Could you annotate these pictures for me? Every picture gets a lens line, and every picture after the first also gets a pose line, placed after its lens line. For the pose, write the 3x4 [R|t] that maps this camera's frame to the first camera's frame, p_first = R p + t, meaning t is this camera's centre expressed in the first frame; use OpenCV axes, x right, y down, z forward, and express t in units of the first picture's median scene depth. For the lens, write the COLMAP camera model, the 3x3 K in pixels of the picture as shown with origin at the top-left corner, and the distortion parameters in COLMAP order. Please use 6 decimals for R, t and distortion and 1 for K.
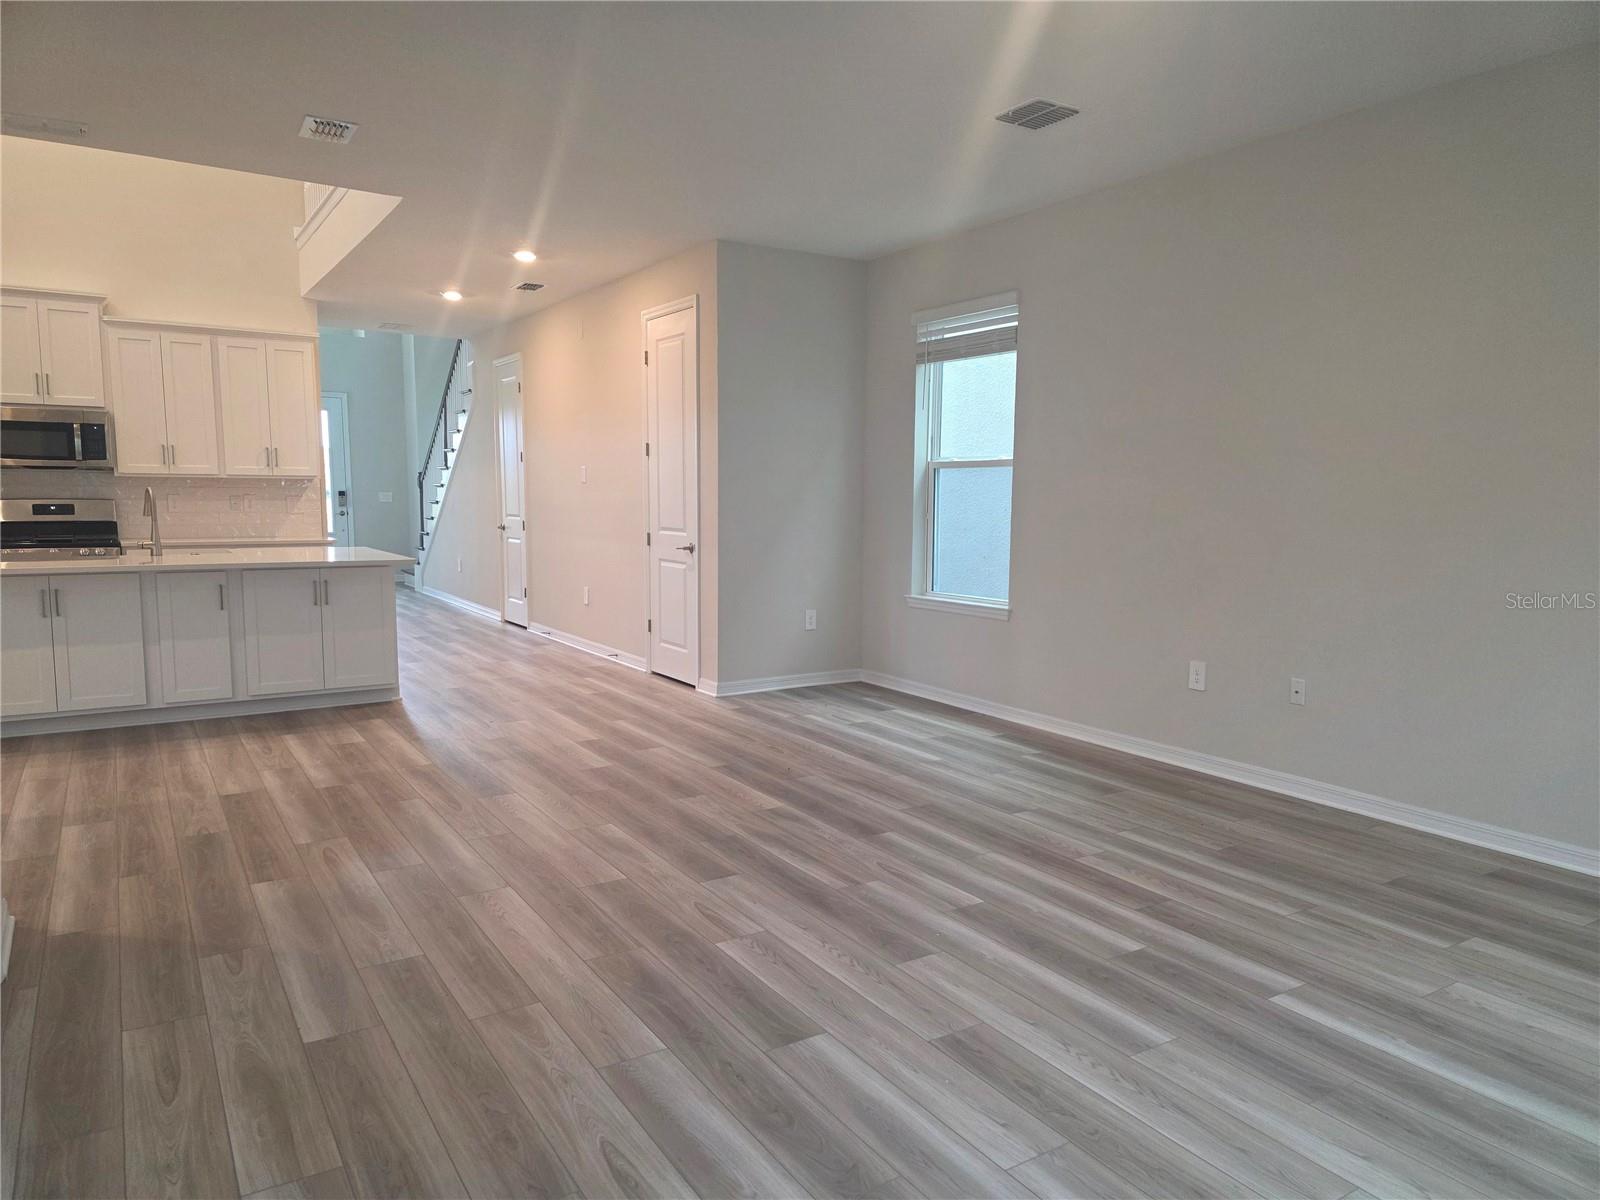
lens RADIAL K [[1079.5, 0, 801.2], [0, 1079.5, 603.5], [0, 0, 1]] dist [-0.006744, -0.003040]
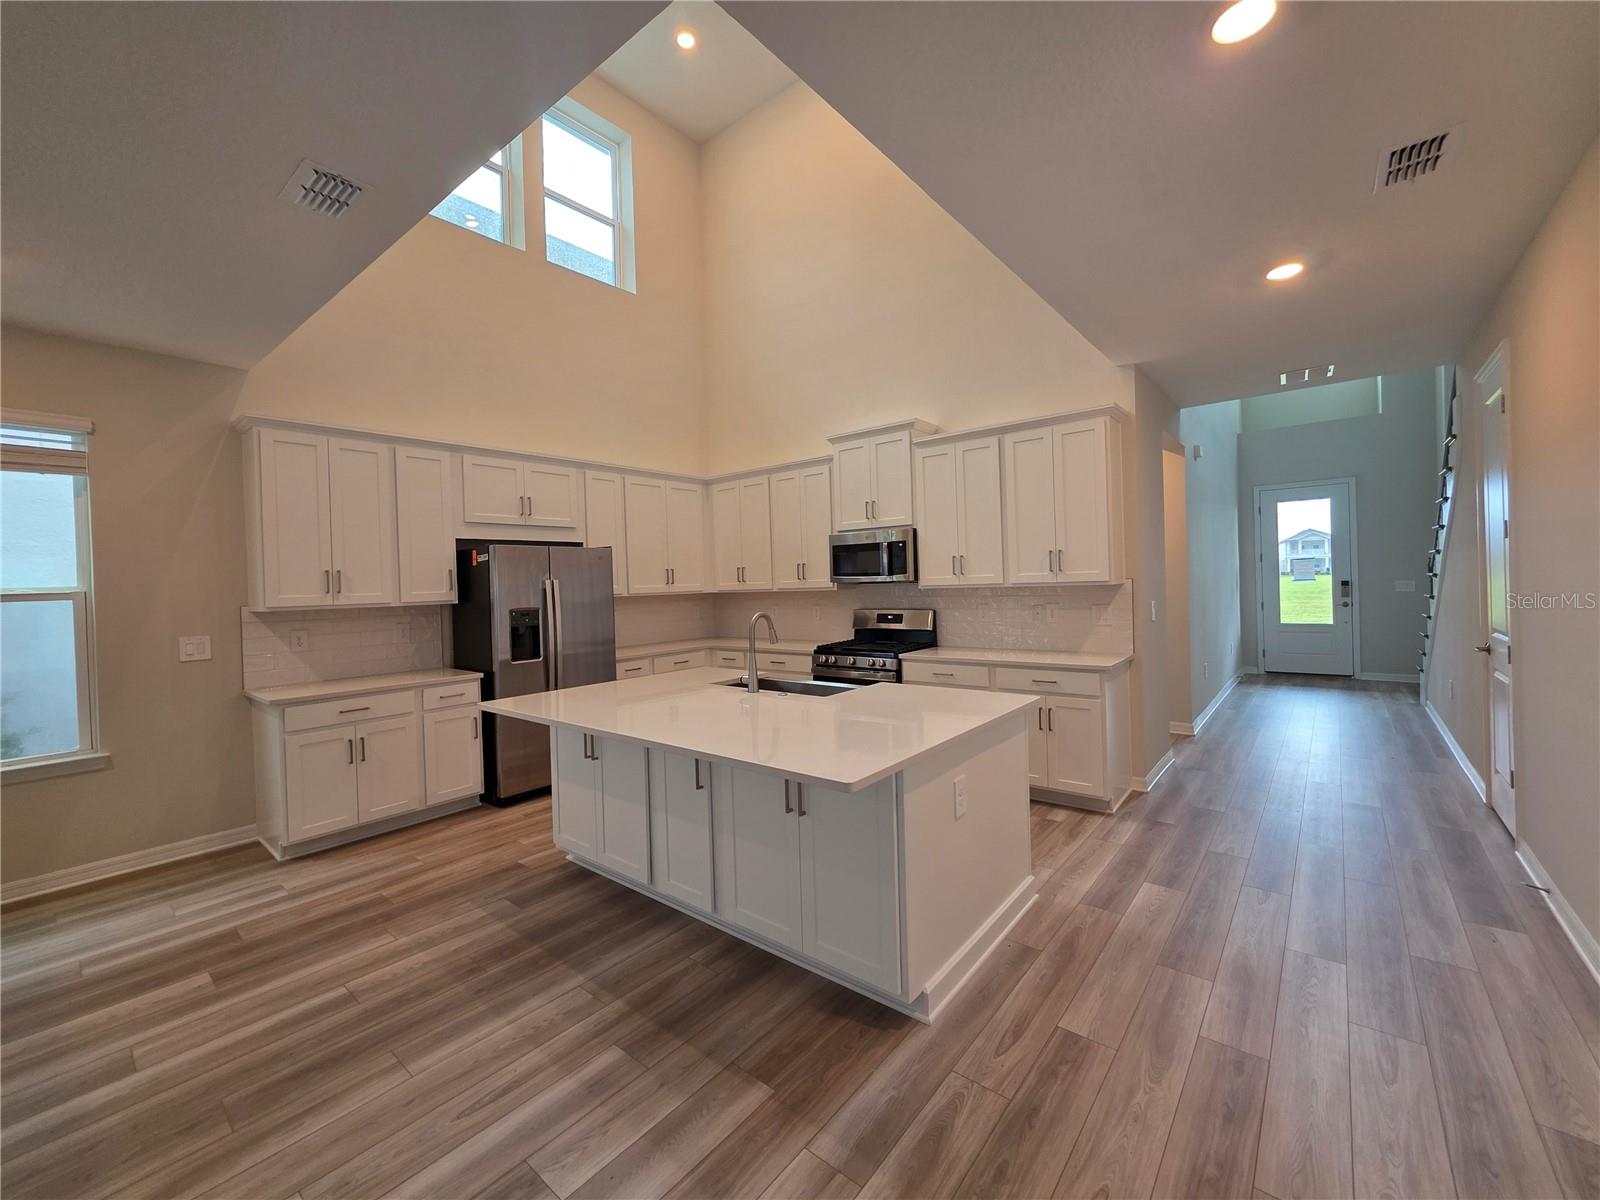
lens RADIAL K [[642.6, 0, 806.6], [0, 642.6, 590.9], [0, 0, 1]] dist [0.002053, -0.000682]
pose [[0.315778, -0.009347, -0.948787, -0.077575], [-0.062516, 0.997574, -0.030634, -0.090051], [0.946771, 0.068988, 0.314428, 0.699192]]
